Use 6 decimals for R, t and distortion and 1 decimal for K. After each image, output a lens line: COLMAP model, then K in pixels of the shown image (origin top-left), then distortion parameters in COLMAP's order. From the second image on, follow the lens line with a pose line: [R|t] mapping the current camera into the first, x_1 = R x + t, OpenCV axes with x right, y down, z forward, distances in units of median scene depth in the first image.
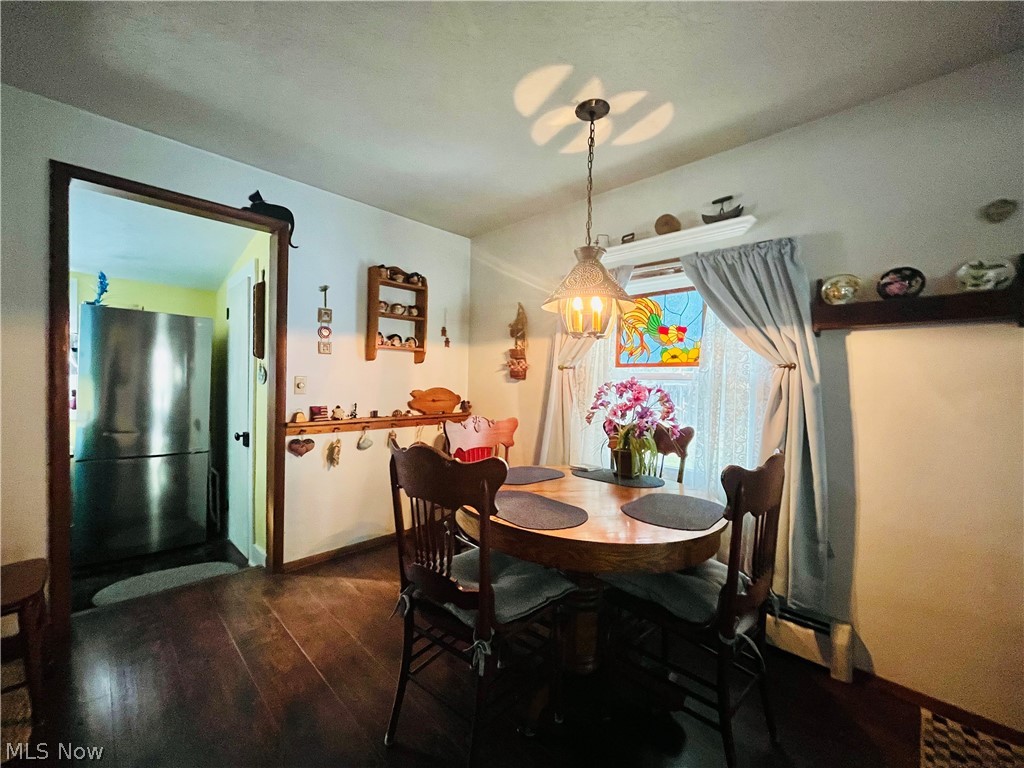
lens RADIAL K [[412.9, 0, 511.9], [0, 412.9, 388.1], [0, 0, 1]] dist [-0.004945, 0.000433]
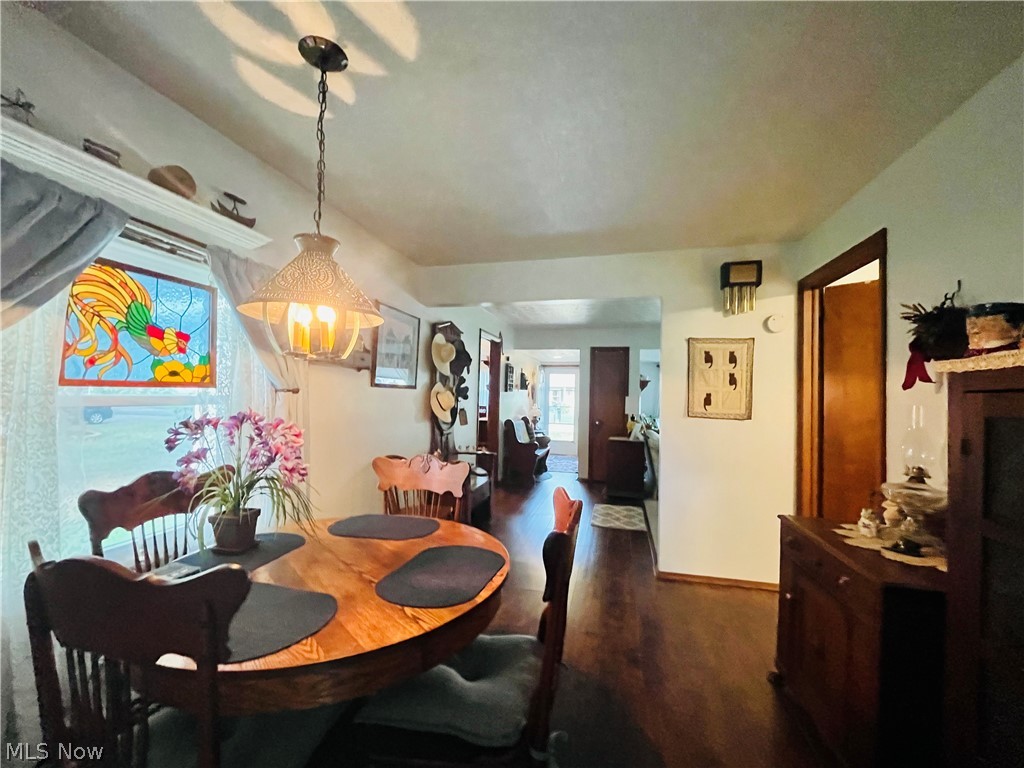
lens RADIAL K [[412.9, 0, 511.9], [0, 412.9, 388.1], [0, 0, 1]] dist [-0.004945, 0.000433]
pose [[-0.508471, -0.019911, 0.860849, -0.485302], [-0.015066, 0.999785, 0.014226, -0.067490], [-0.860947, -0.005736, -0.508662, 0.833345]]
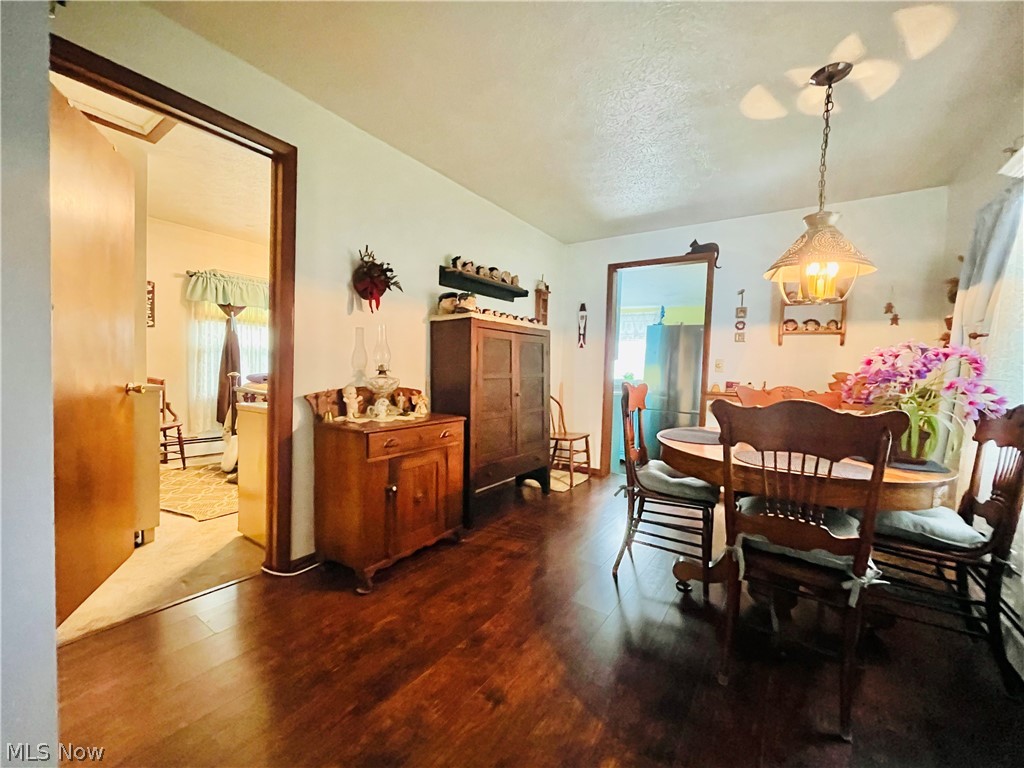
lens RADIAL K [[412.9, 0, 511.9], [0, 412.9, 388.1], [0, 0, 1]] dist [-0.004945, 0.000433]
pose [[0.180954, 0.030868, -0.983007, 0.817679], [-0.048267, 0.998582, 0.022472, 0.079338], [0.982306, 0.043380, 0.182187, 0.068024]]
